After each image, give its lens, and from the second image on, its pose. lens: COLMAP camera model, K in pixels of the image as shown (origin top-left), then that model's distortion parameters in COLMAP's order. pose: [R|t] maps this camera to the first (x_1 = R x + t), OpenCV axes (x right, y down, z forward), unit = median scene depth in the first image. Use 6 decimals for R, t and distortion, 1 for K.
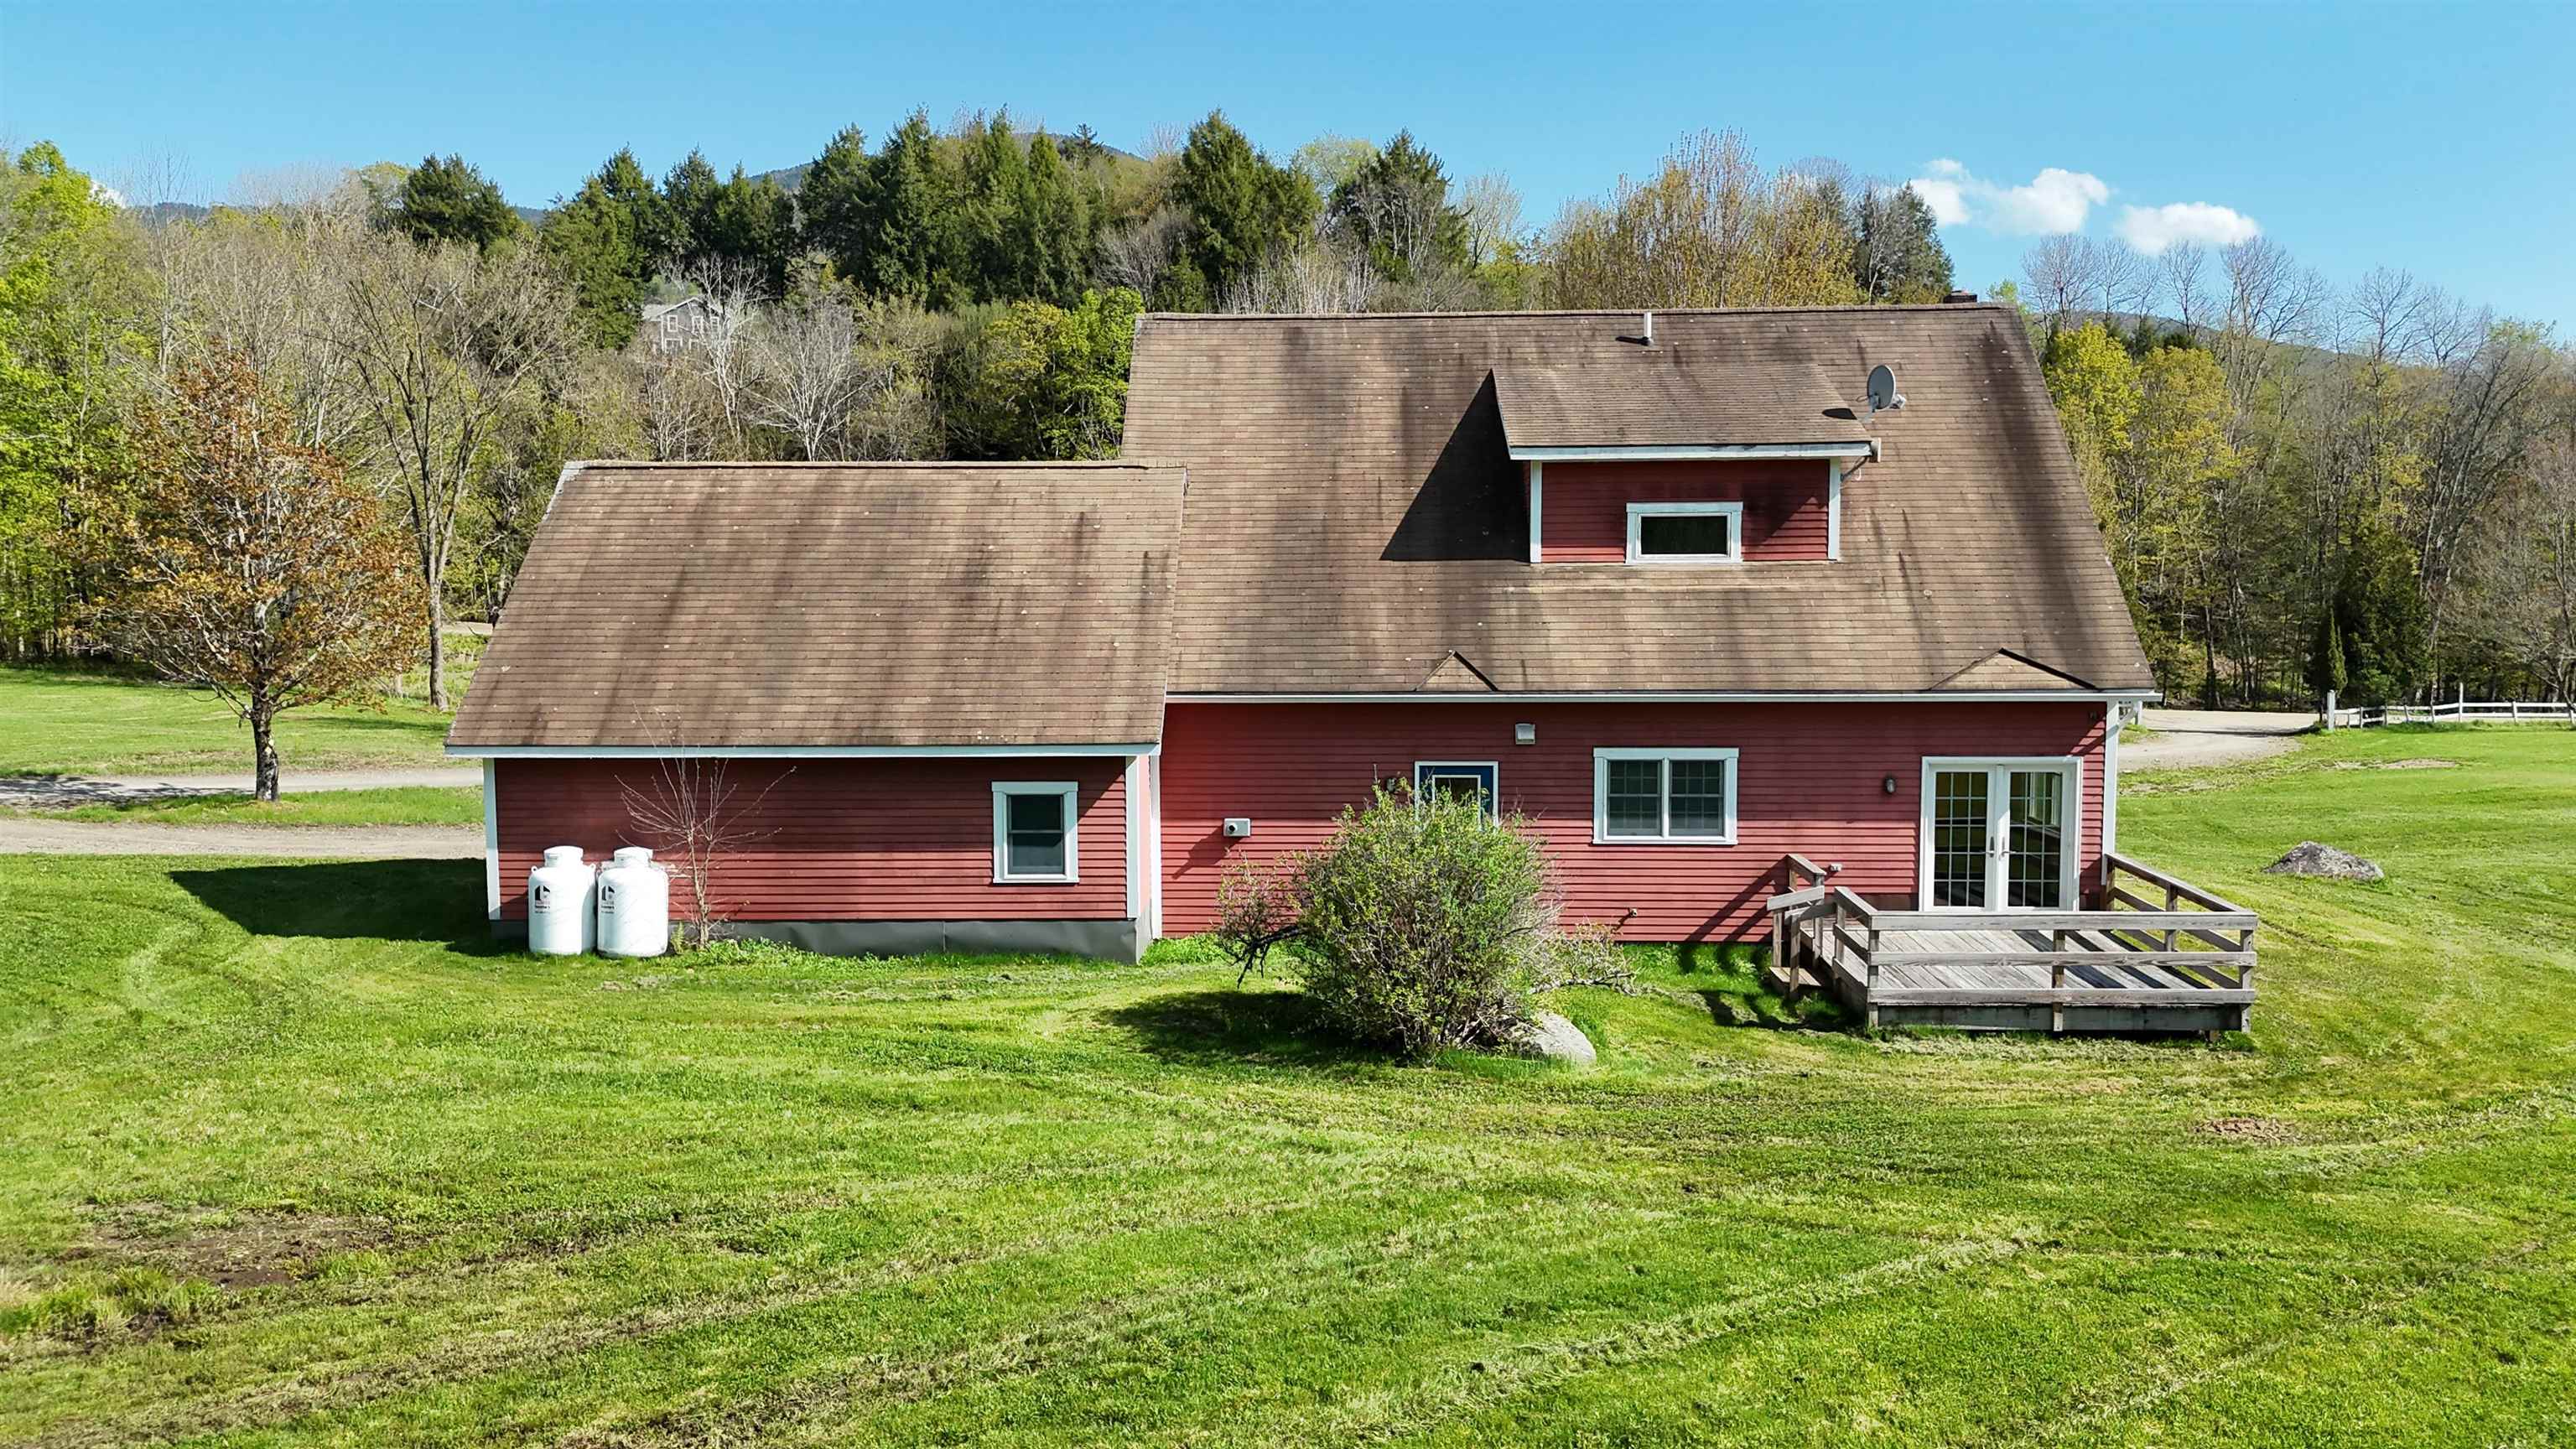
lens RADIAL K [[1879.2, 0, 1288.0], [0, 1879.2, 724.5], [0, 0, 1]] dist [0.147193, -0.300179]
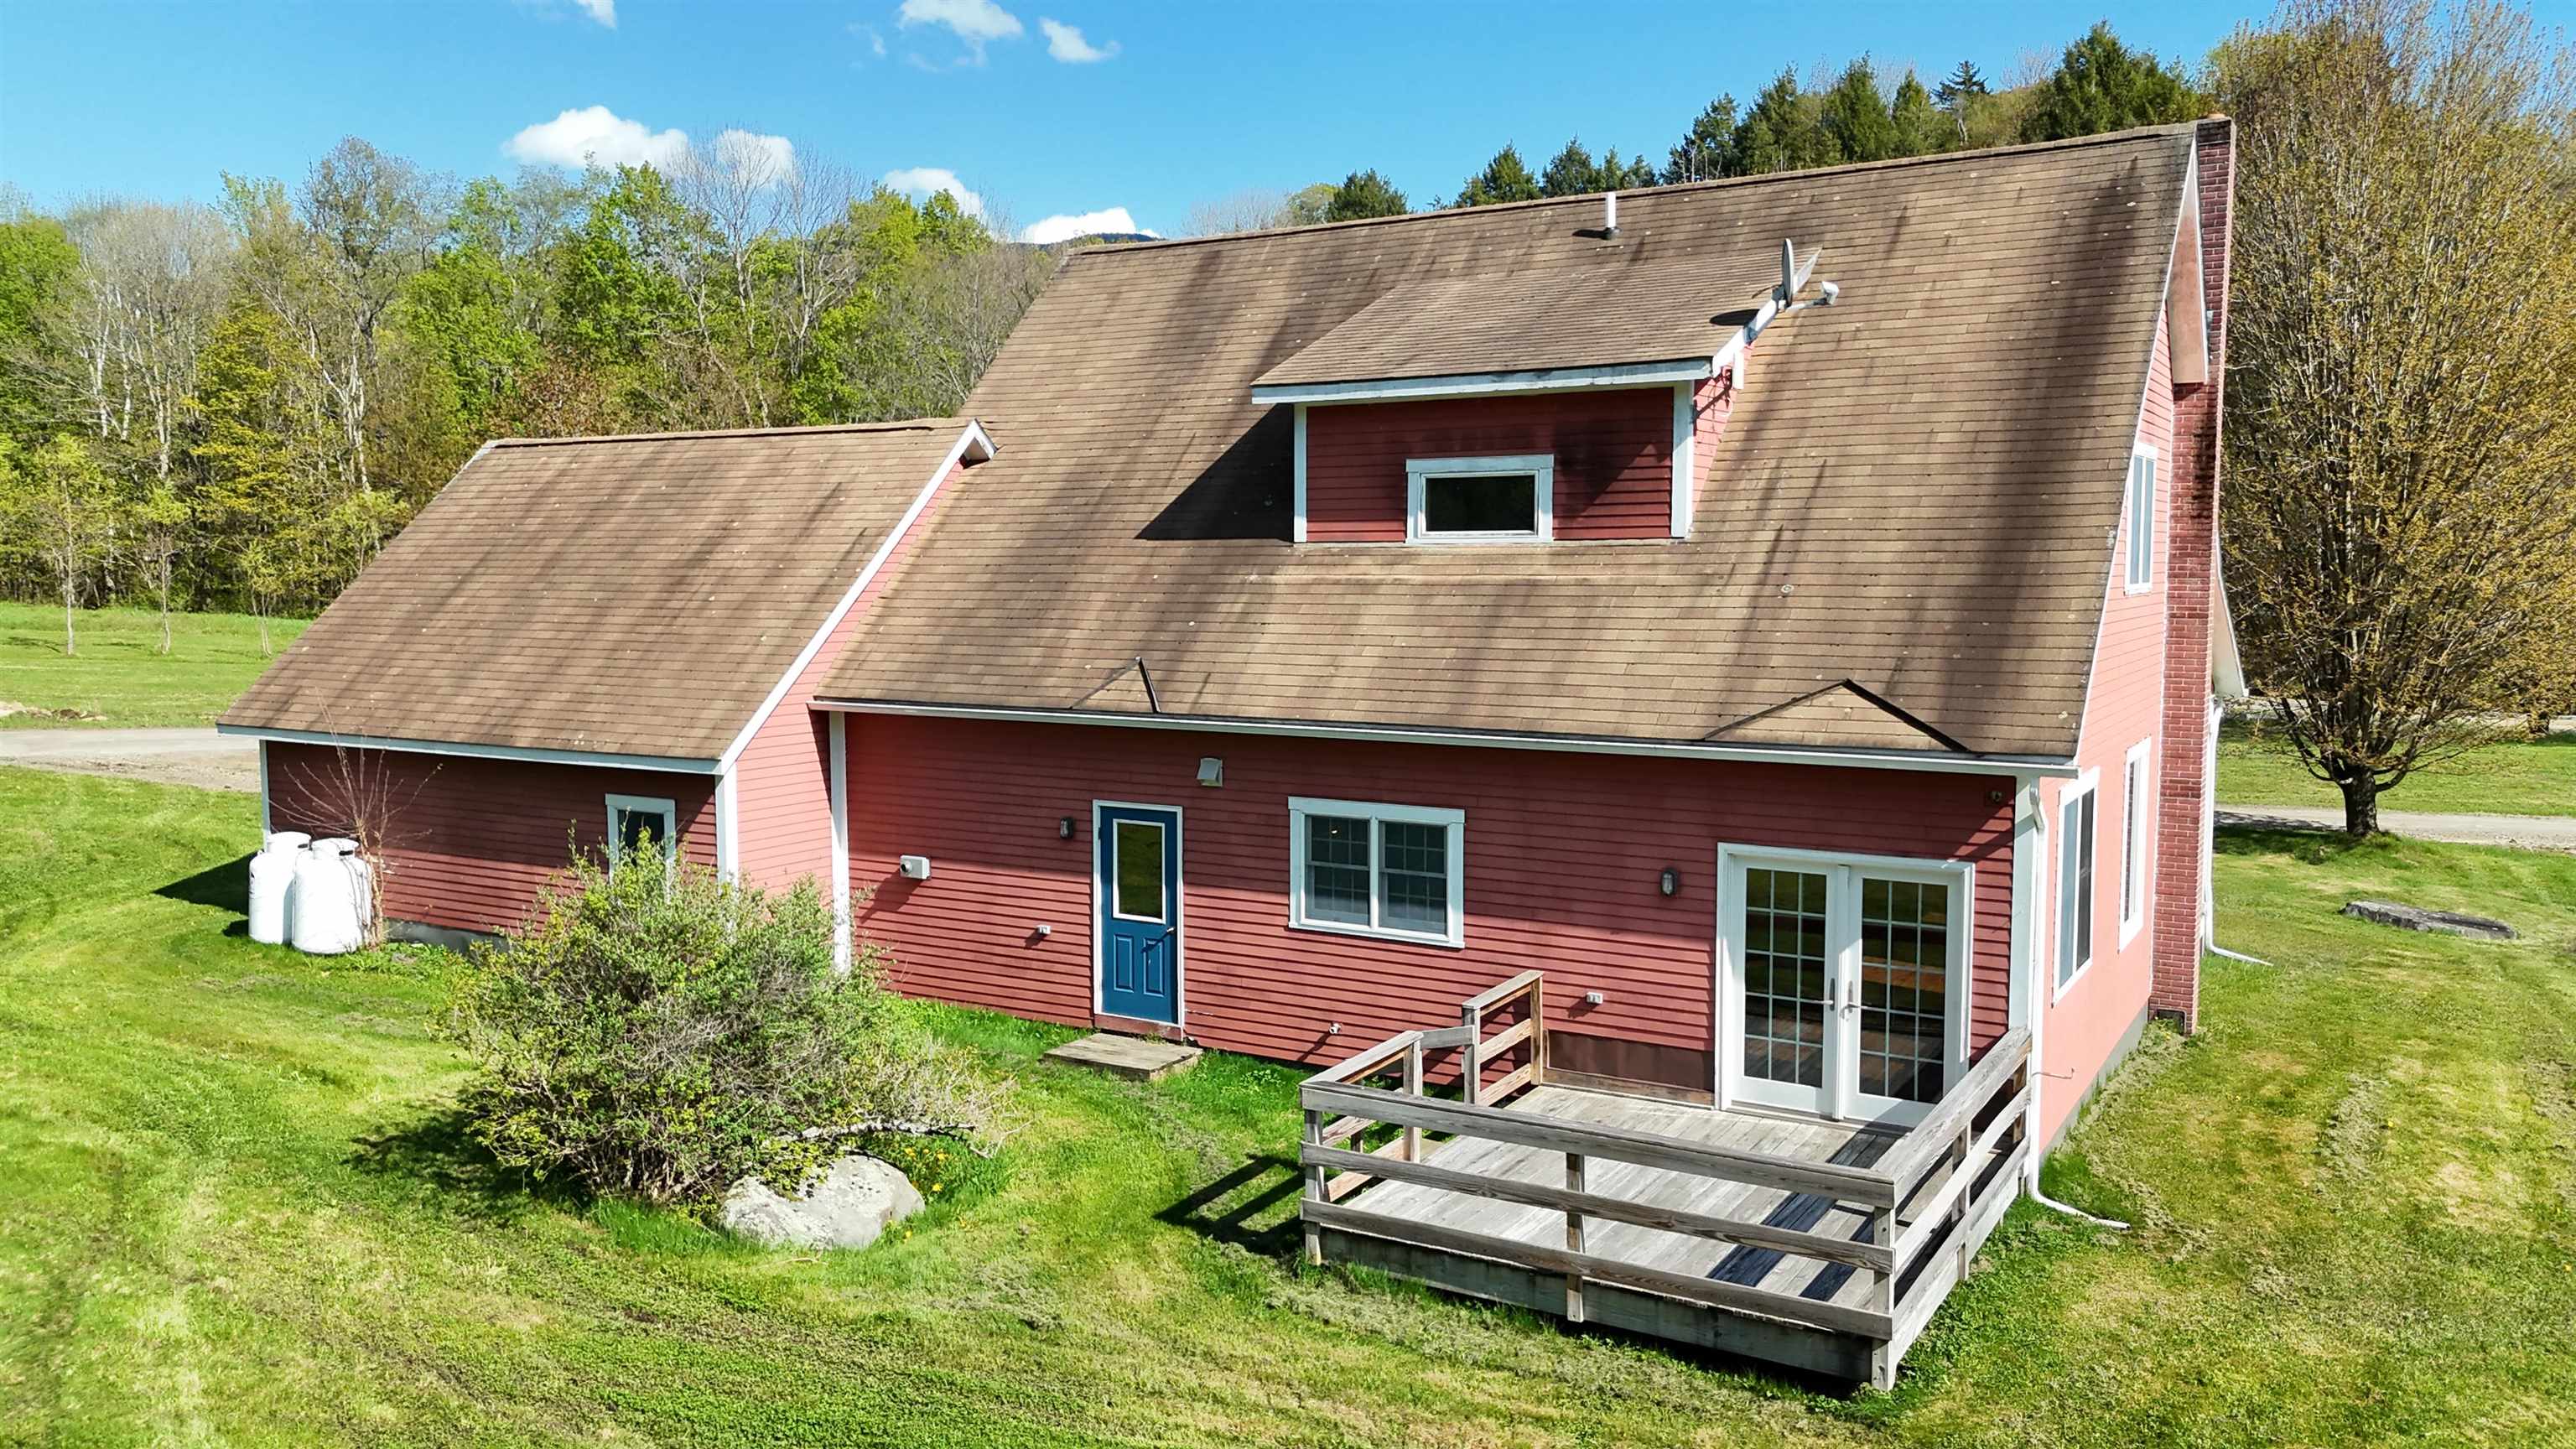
lens RADIAL K [[1879.2, 0, 1288.0], [0, 1879.2, 724.5], [0, 0, 1]] dist [0.147193, -0.300179]
pose [[0.875077, 0.044875, -0.481899, 0.508506], [-0.040585, 0.998989, 0.019329, -0.029426], [0.482280, 0.002643, 0.876013, 0.362142]]
